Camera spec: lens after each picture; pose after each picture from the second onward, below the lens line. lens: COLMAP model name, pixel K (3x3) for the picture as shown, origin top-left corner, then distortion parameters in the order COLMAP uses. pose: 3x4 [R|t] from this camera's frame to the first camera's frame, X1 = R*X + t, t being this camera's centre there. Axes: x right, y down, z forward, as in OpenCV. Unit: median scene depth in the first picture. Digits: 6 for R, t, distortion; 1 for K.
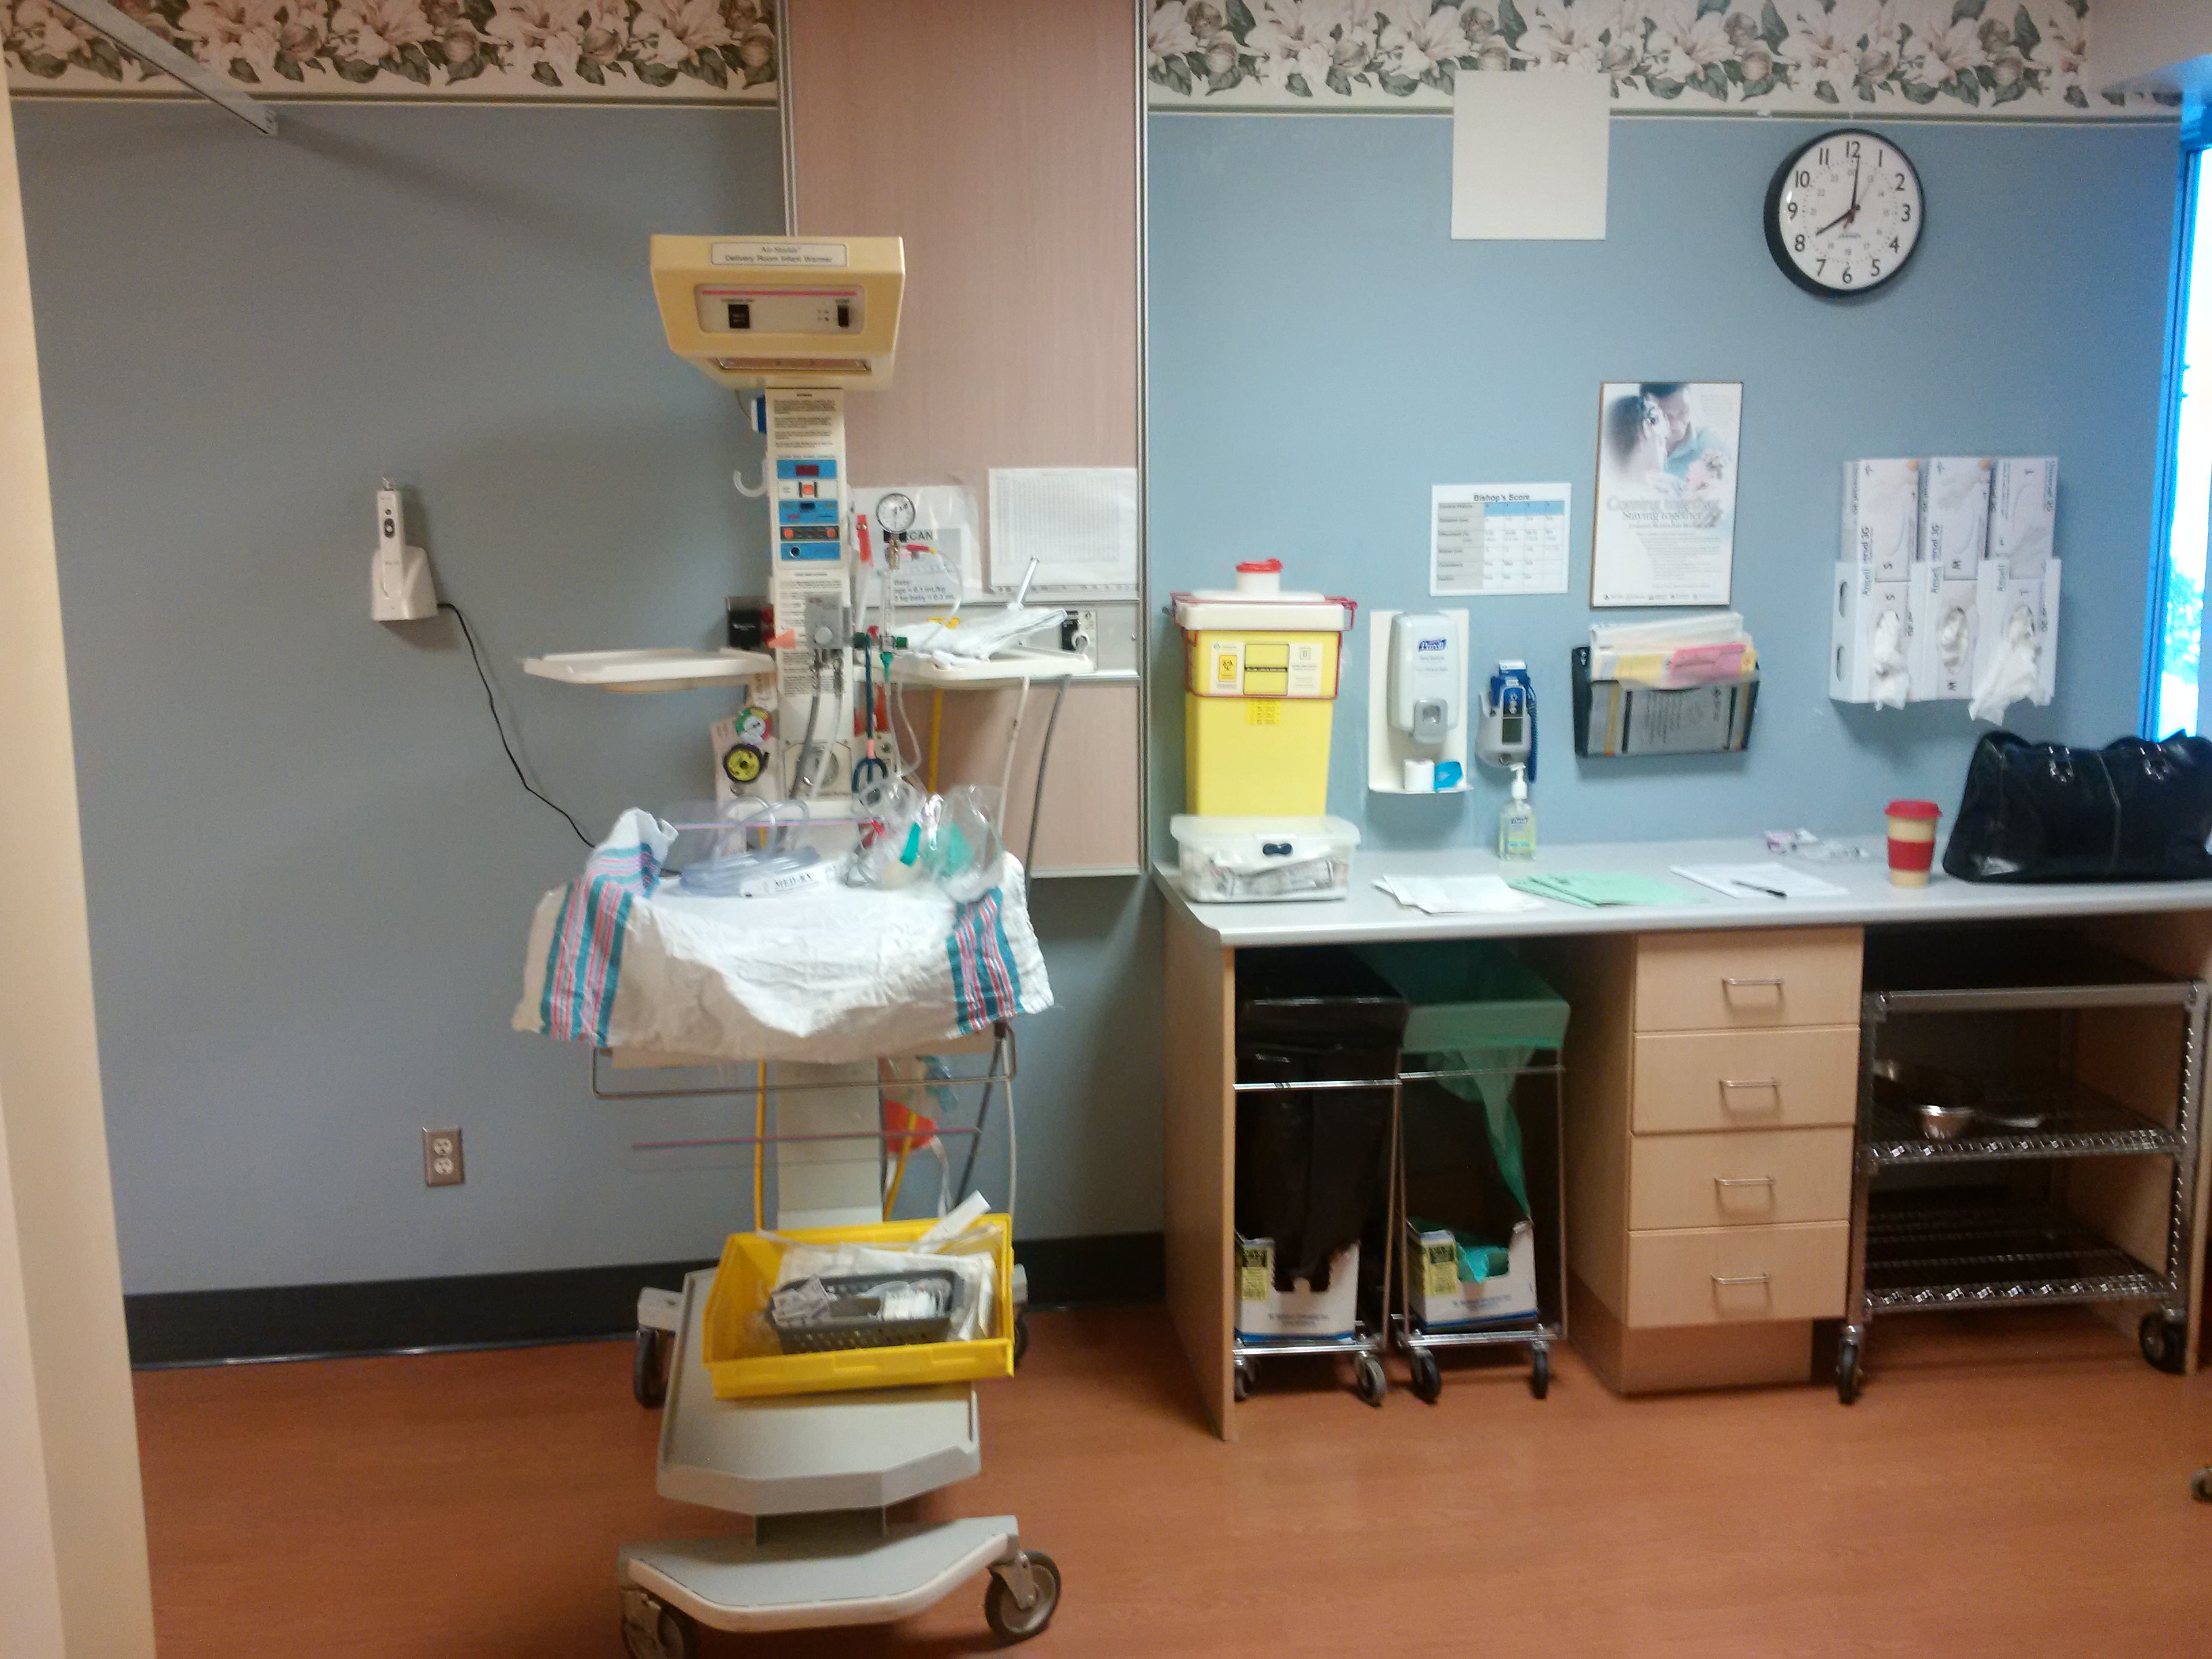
lens RADIAL K [[2059.2, 0, 1106.0], [0, 2059.2, 829.5], [0, 0, 1]] dist [-0.016584, 0.026636]
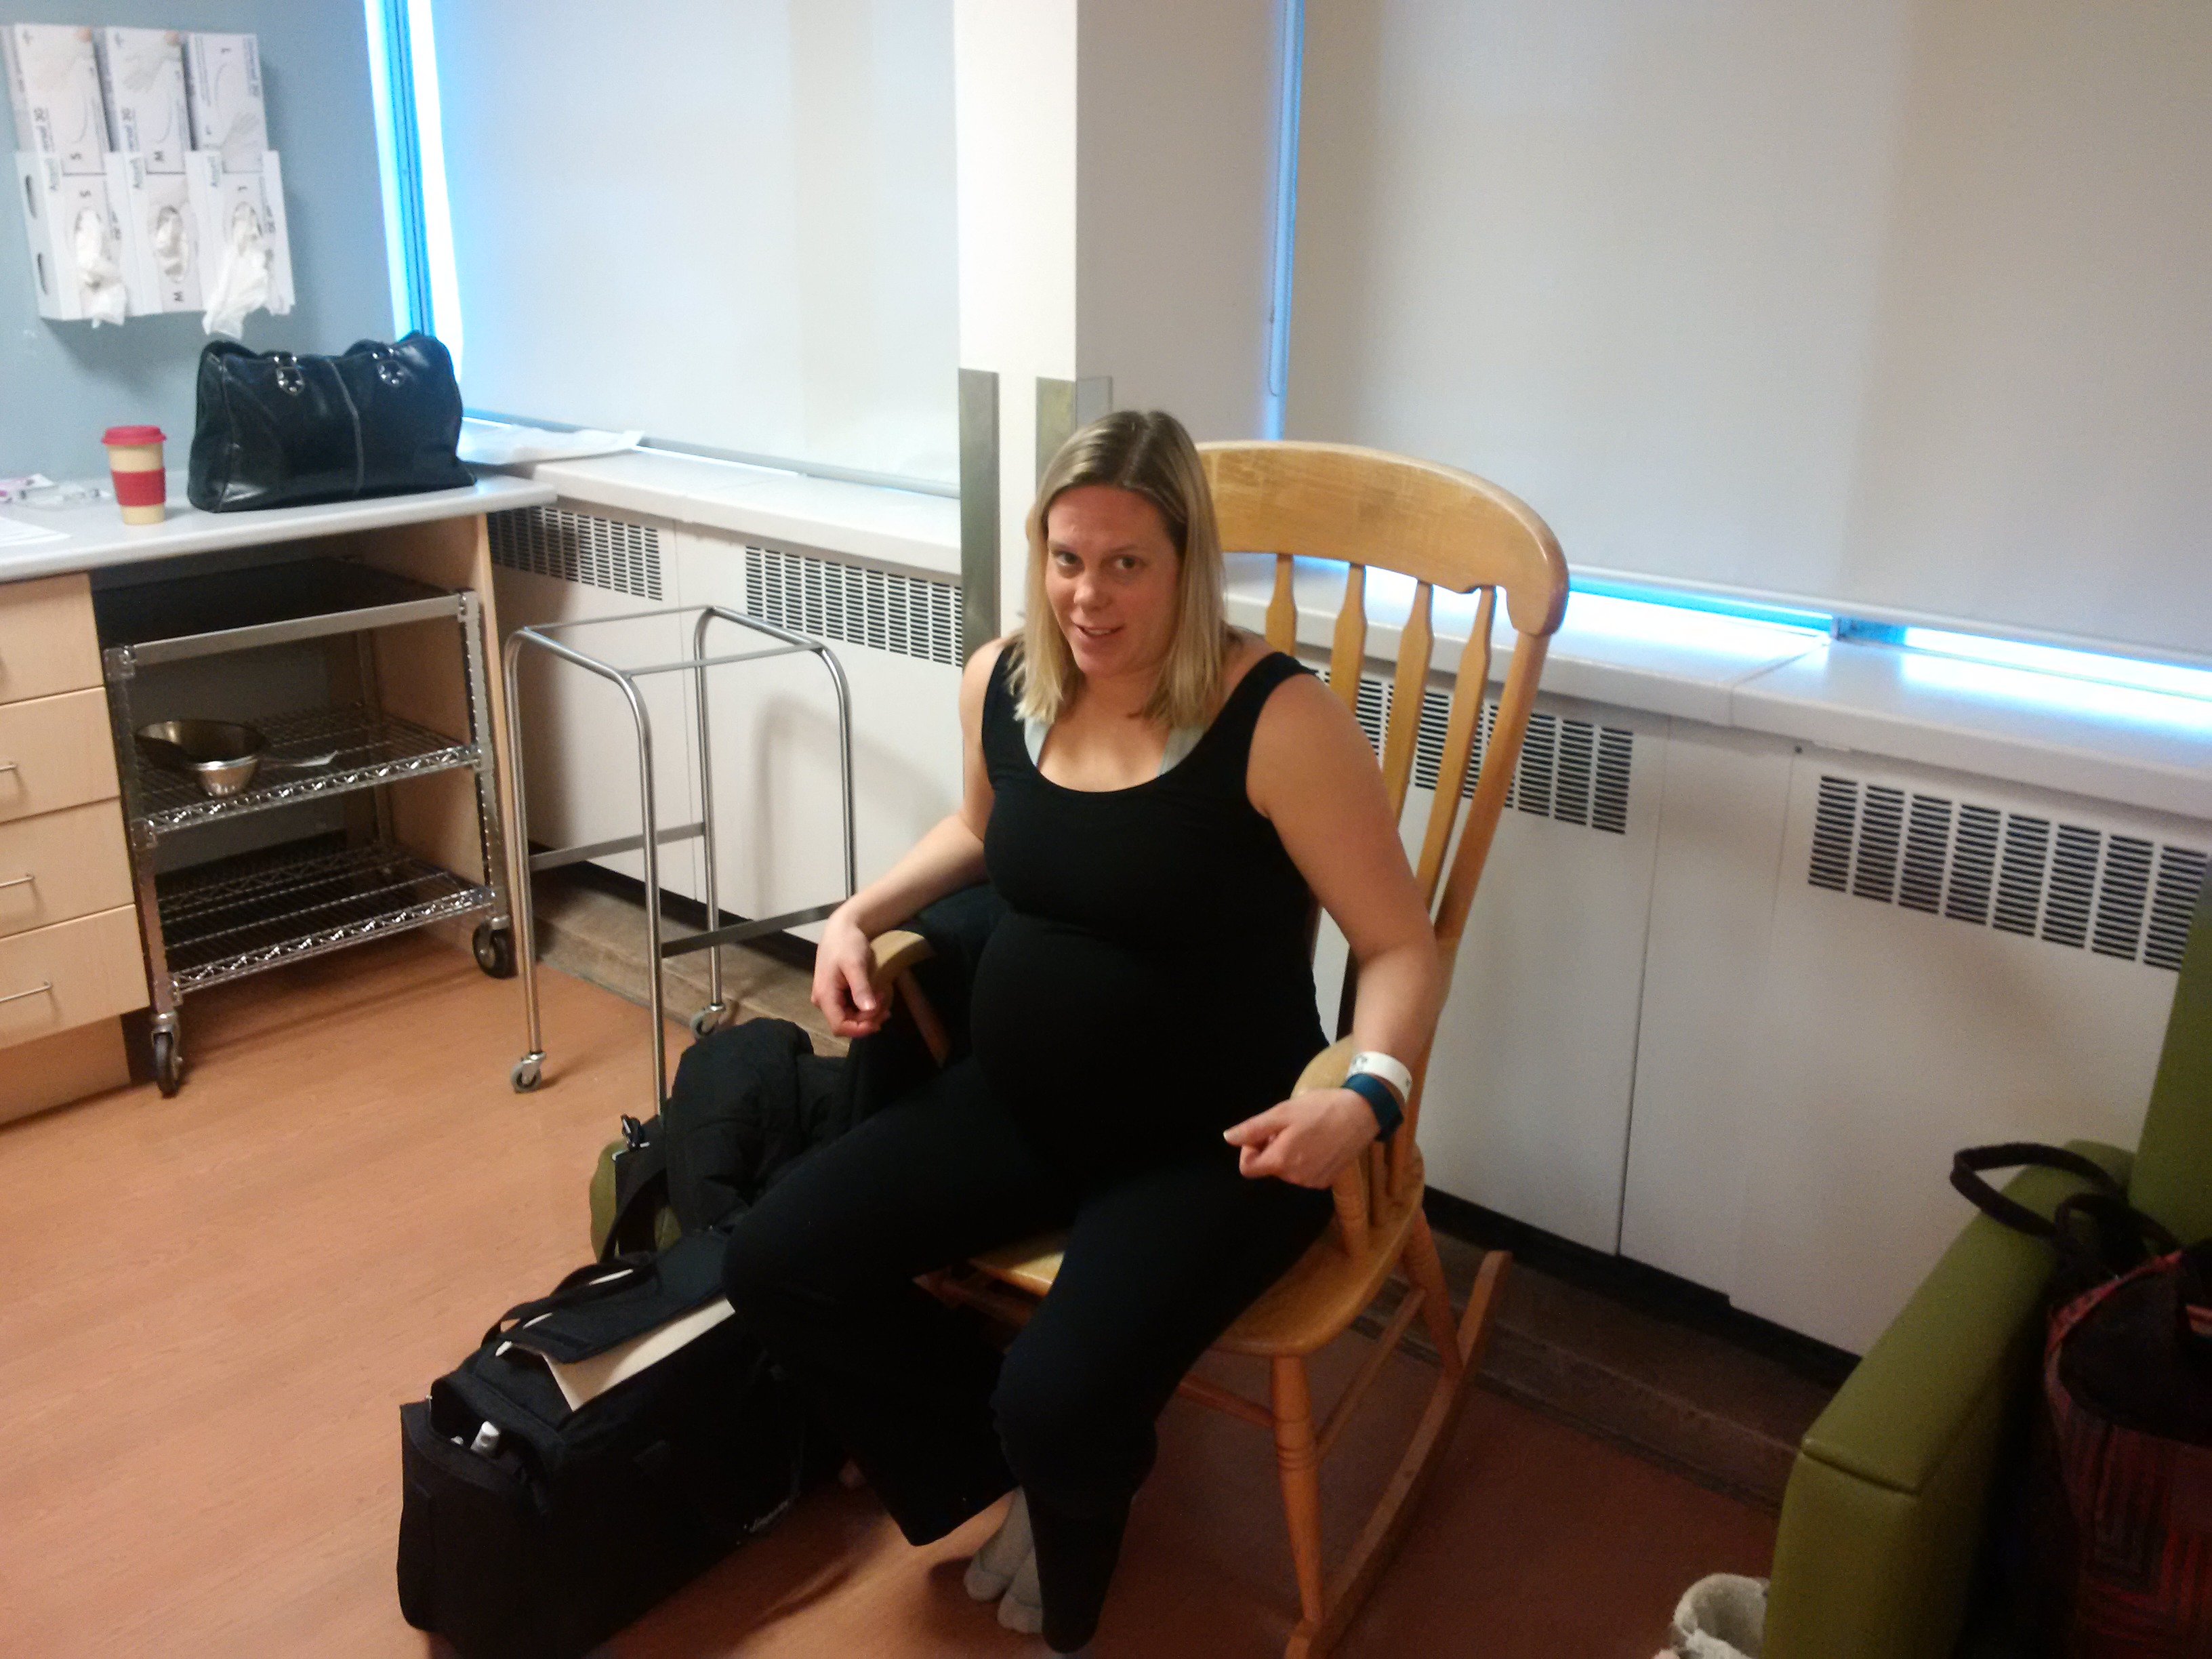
lens RADIAL K [[2059.2, 0, 1106.0], [0, 2059.2, 829.5], [0, 0, 1]] dist [-0.016584, 0.026636]
pose [[0.745058, -0.195925, 0.637575, 0.102742], [0.090655, 0.976761, 0.194218, 0.021053], [-0.660810, -0.086904, 0.745505, 0.046696]]
